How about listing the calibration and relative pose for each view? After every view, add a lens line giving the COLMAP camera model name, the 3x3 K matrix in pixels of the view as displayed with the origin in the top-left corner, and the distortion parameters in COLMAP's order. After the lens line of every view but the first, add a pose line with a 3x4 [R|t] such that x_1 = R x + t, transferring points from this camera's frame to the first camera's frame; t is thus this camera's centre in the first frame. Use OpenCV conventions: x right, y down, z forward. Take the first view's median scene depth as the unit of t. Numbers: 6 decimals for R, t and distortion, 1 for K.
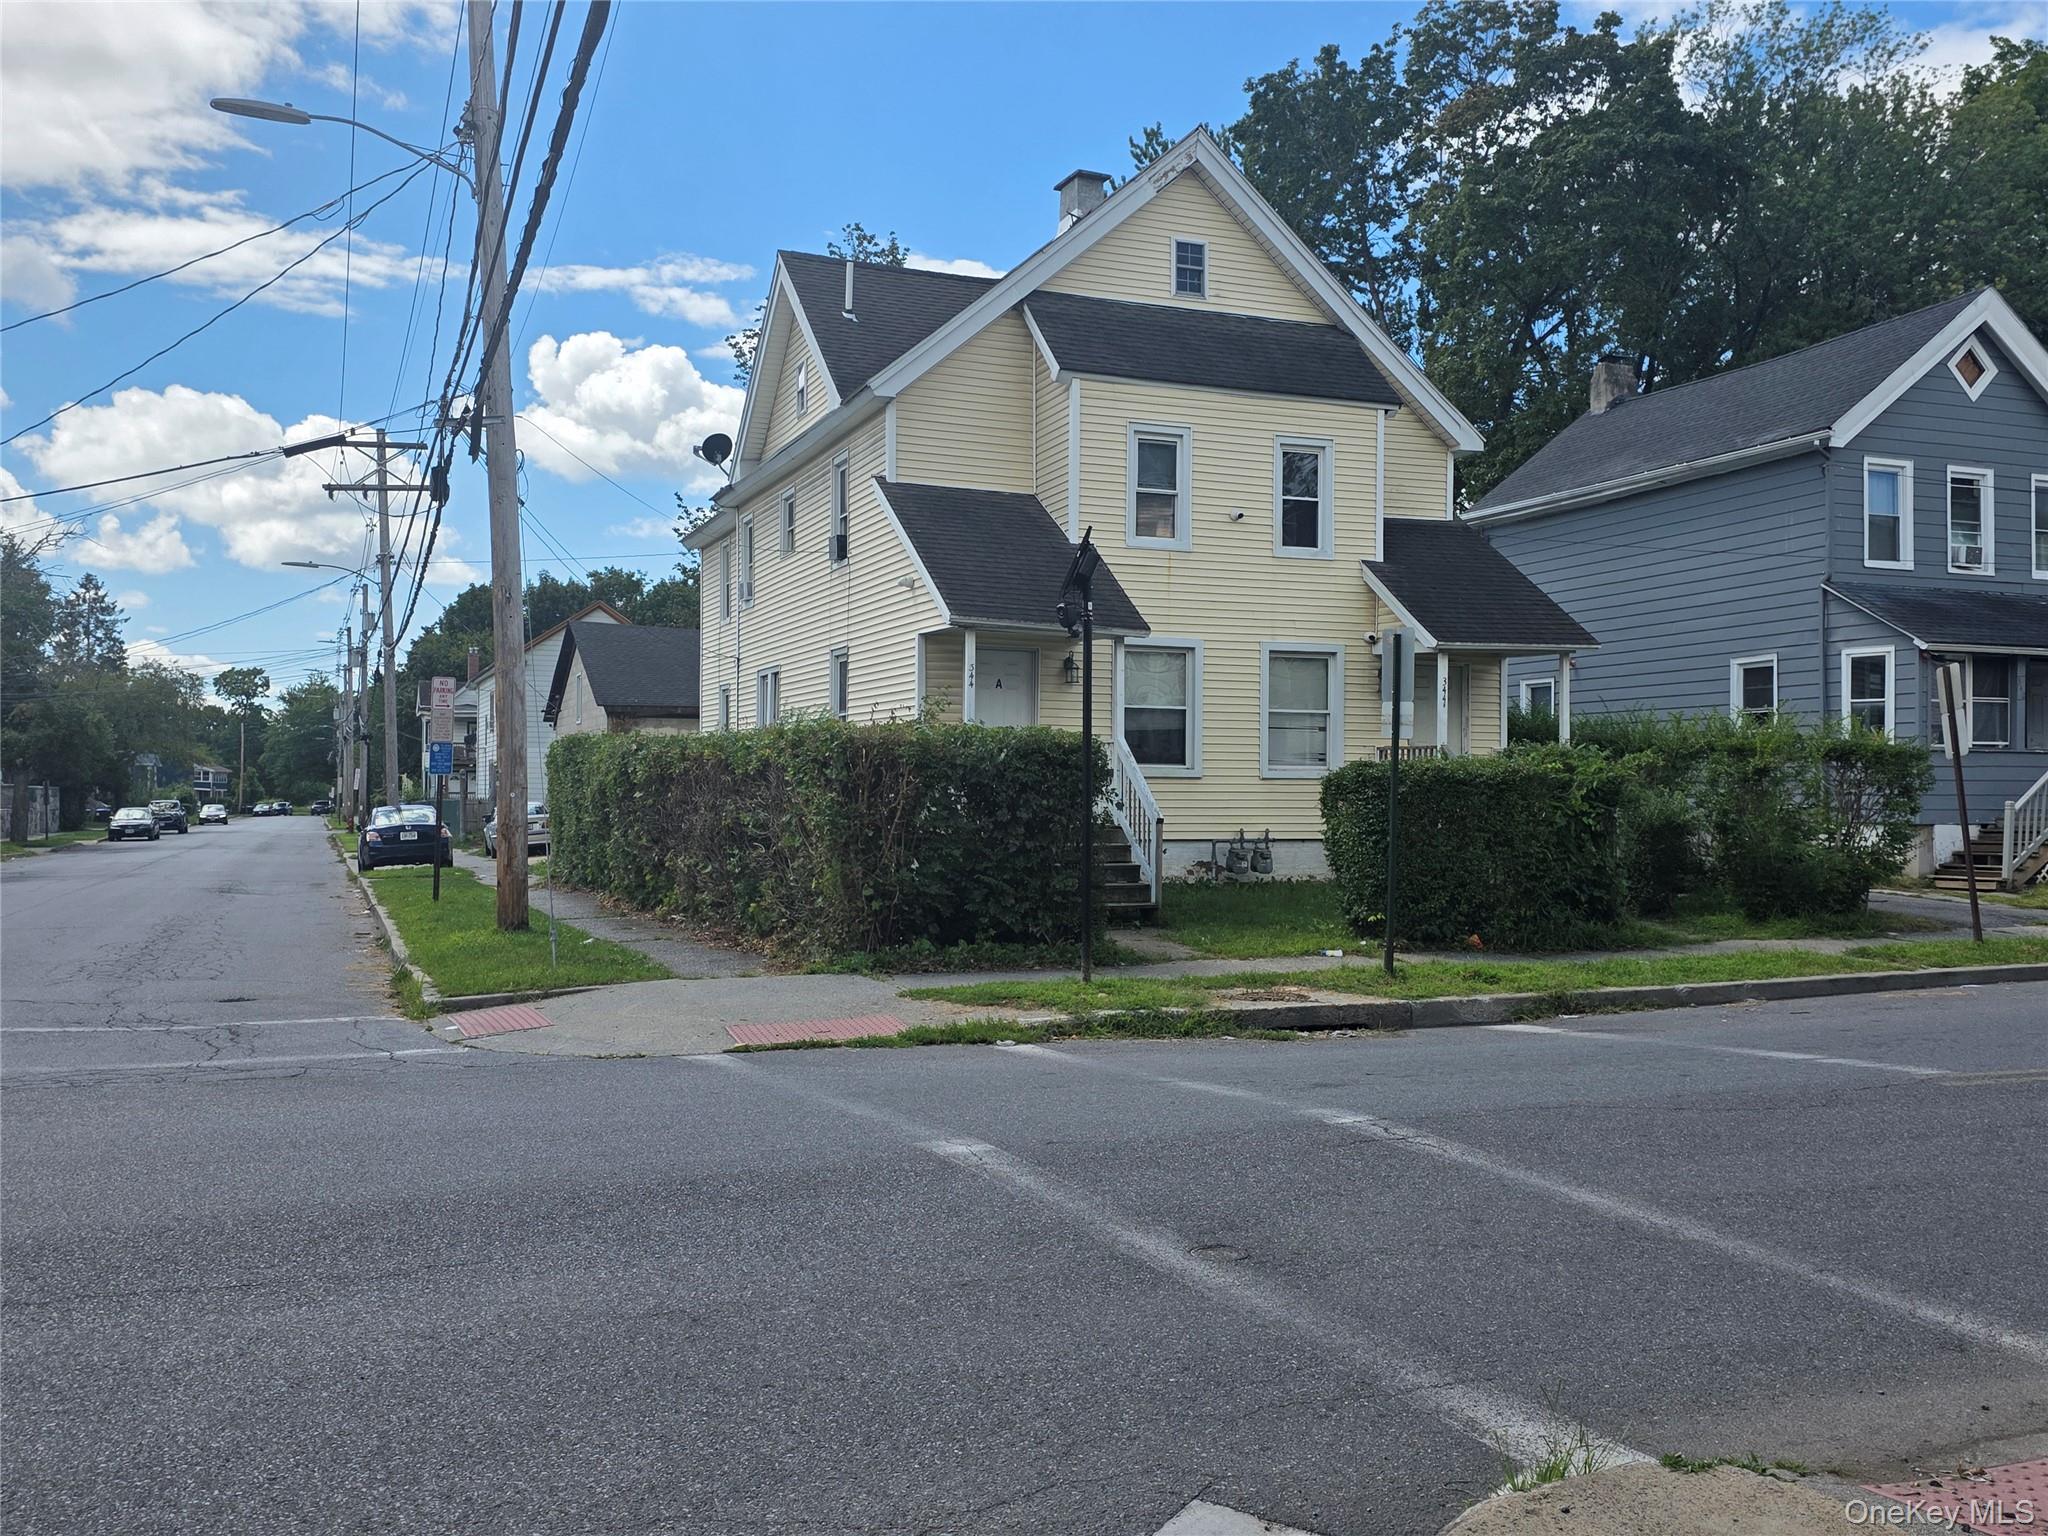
lens RADIAL K [[1776.1, 0, 1024.0], [0, 1776.1, 768.0], [0, 0, 1]] dist [0.055506, -0.007559]
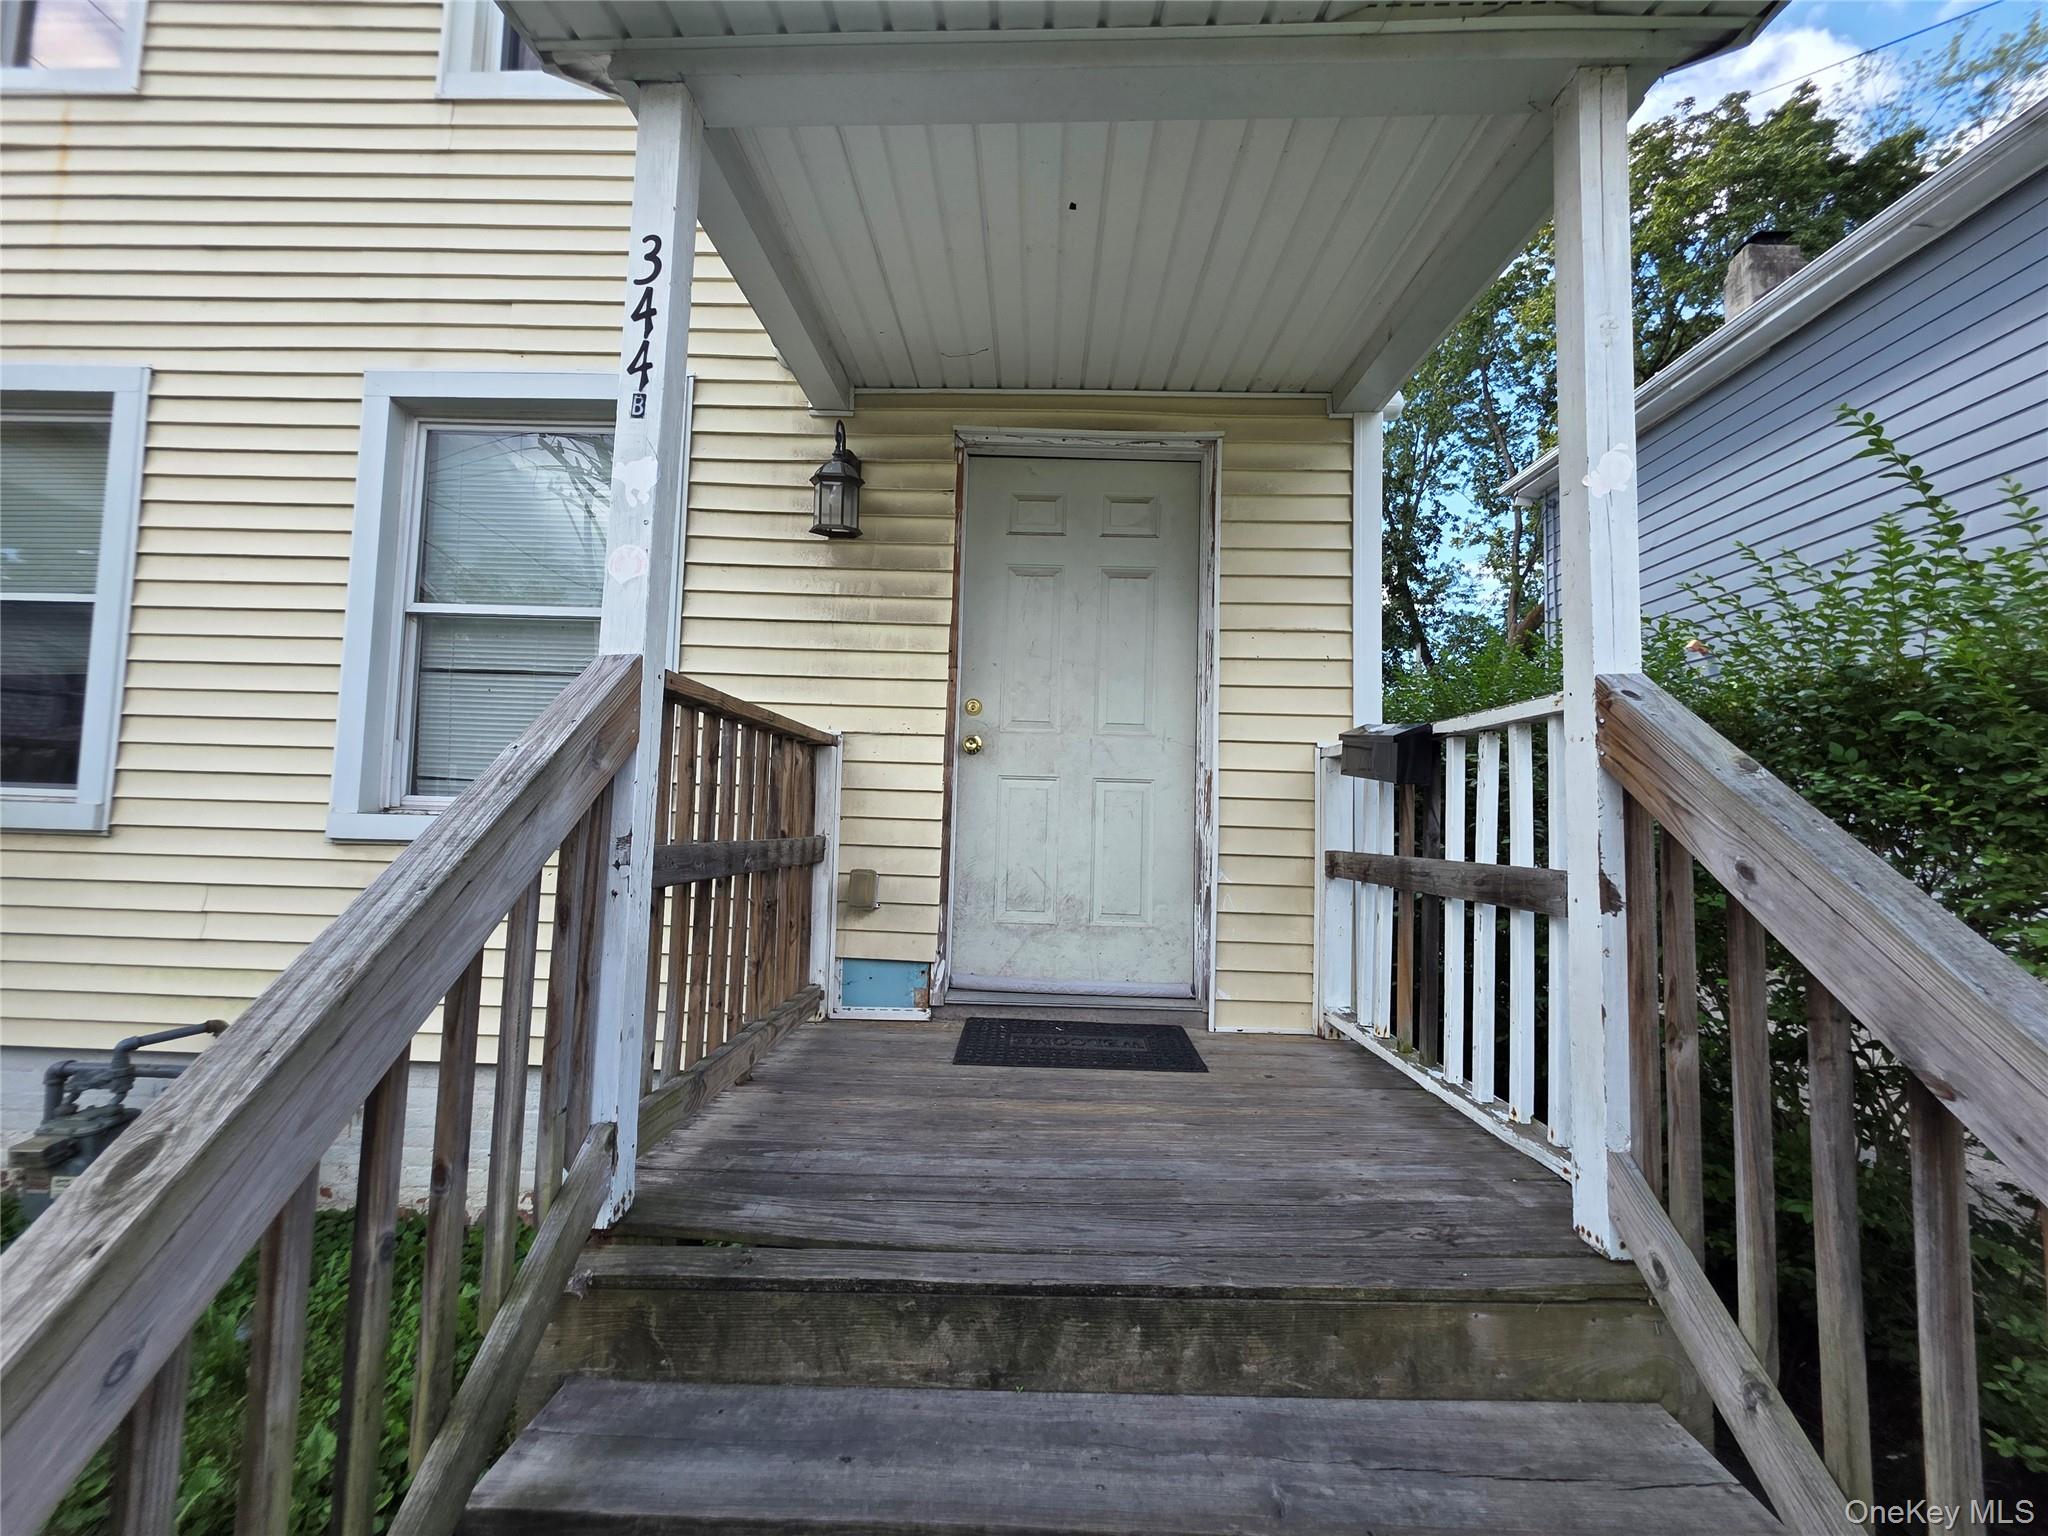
lens RADIAL K [[820.7, 0, 1015.7], [0, 820.7, 766.7], [0, 0, 1]] dist [0.000767, -0.000316]
pose [[0.918196, -0.006075, -0.396081, 0.283419], [-0.018001, 0.998210, -0.057038, -0.000249], [0.395718, 0.059502, 0.916442, 0.915086]]
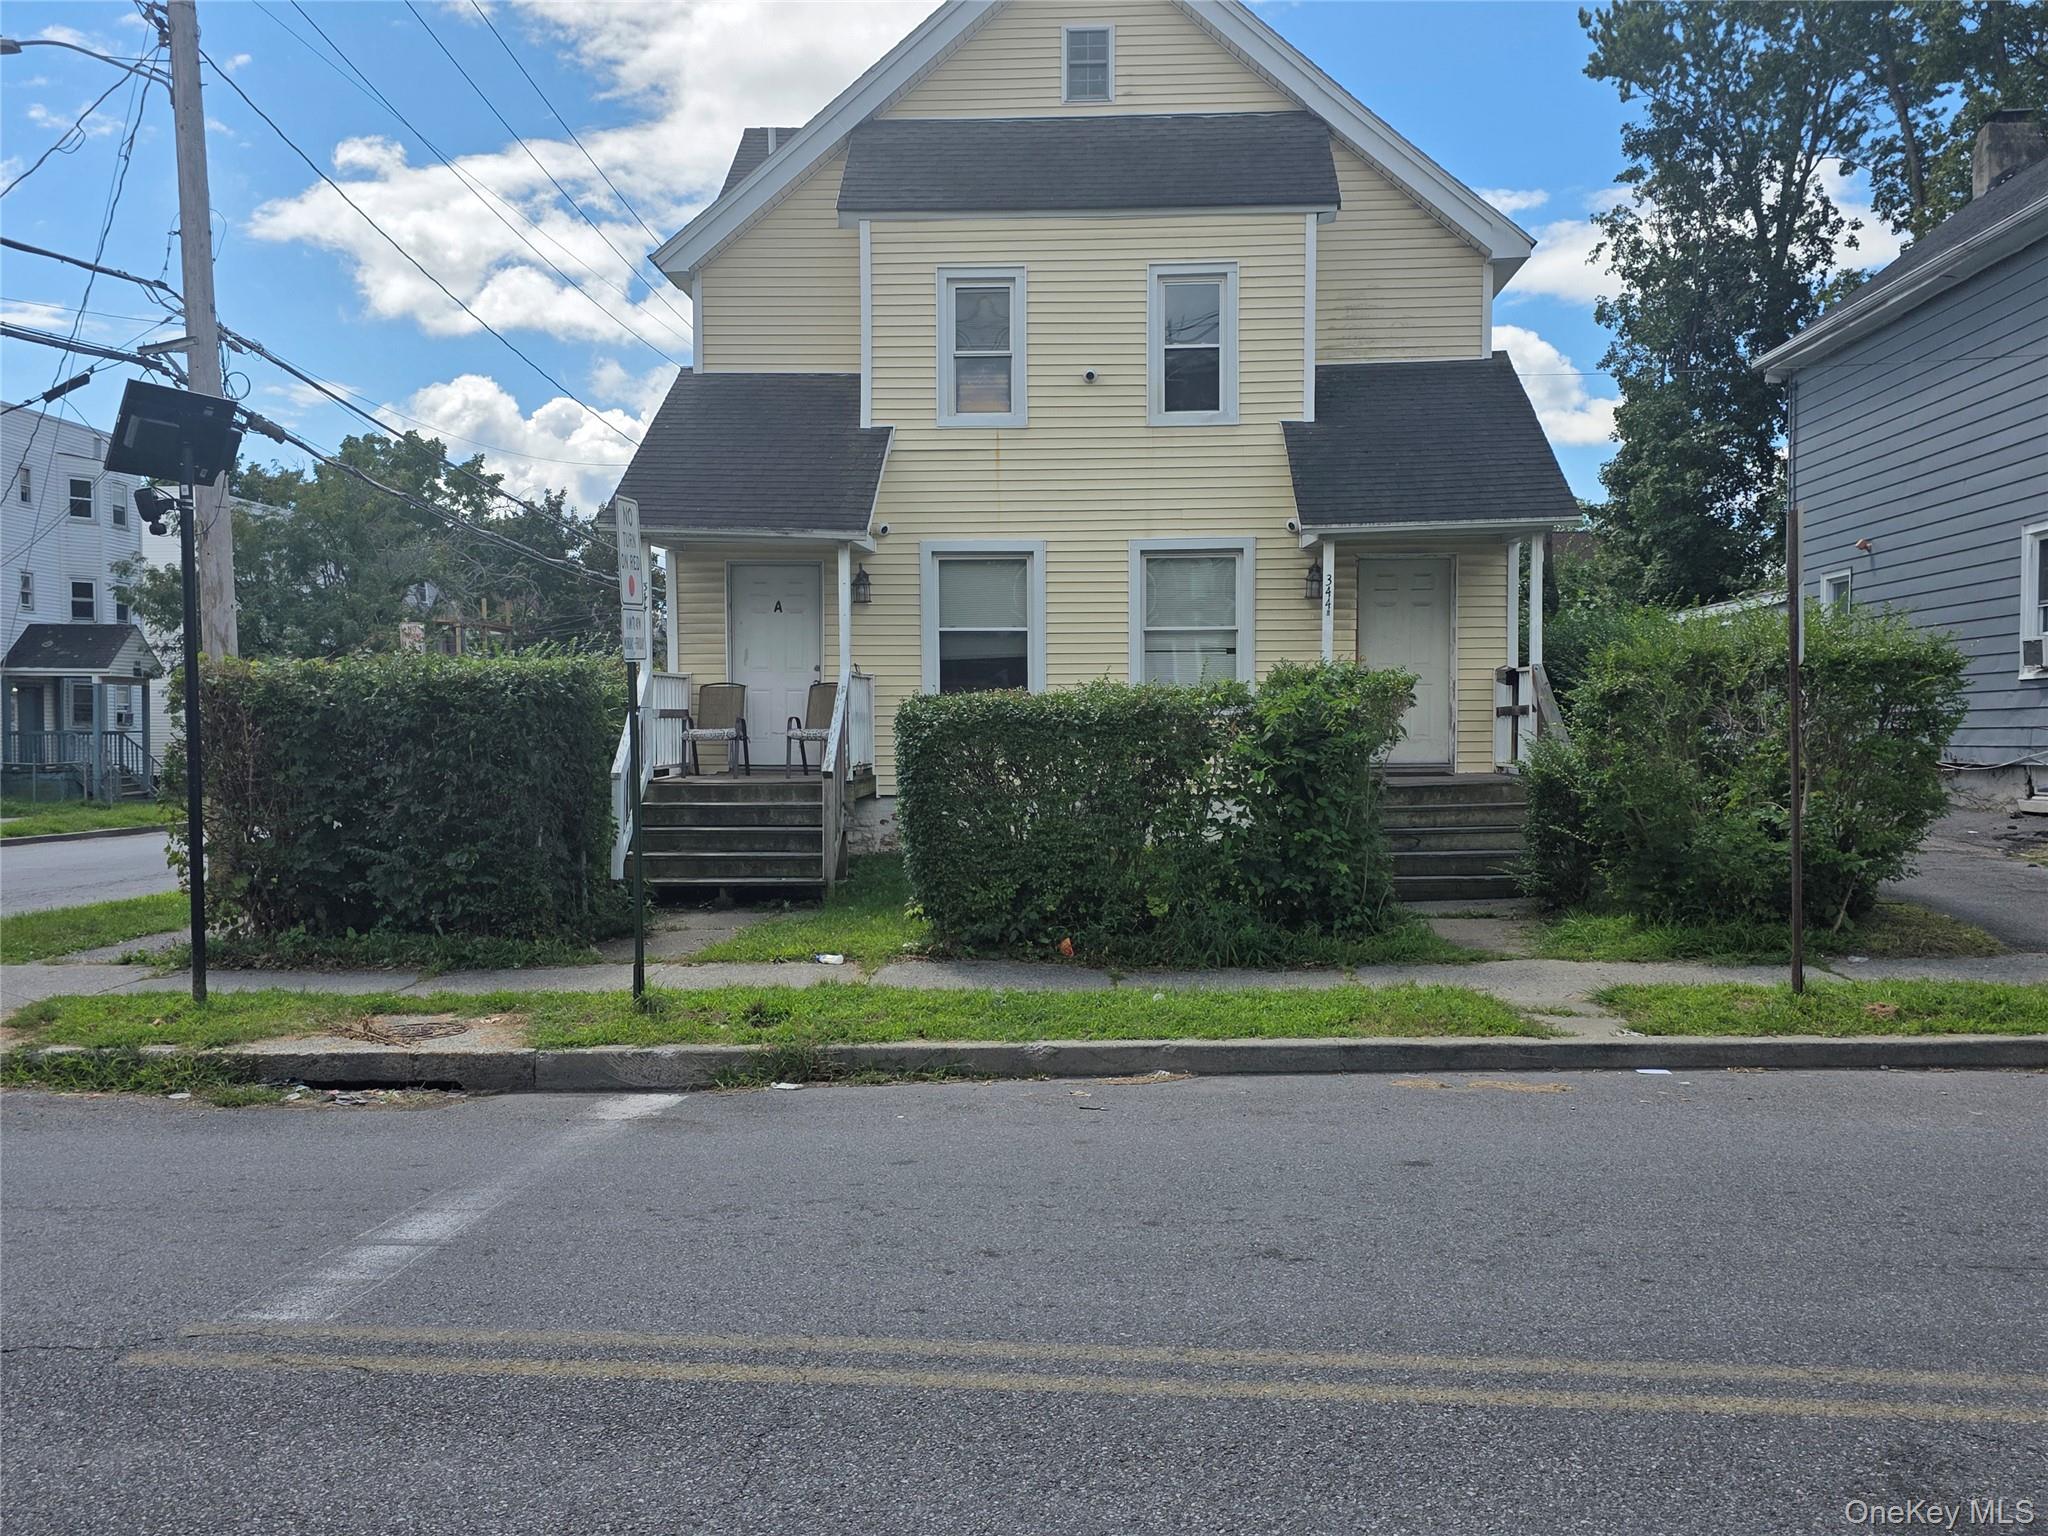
lens RADIAL K [[1702.4, 0, 1030.9], [0, 1702.4, 782.4], [0, 0, 1]] dist [0.085564, -0.120342]
pose [[0.908645, 0.002730, -0.417560, 0.401470], [0.015515, 0.999067, 0.040294, 0.003957], [0.417280, -0.043091, 0.907756, 0.303233]]
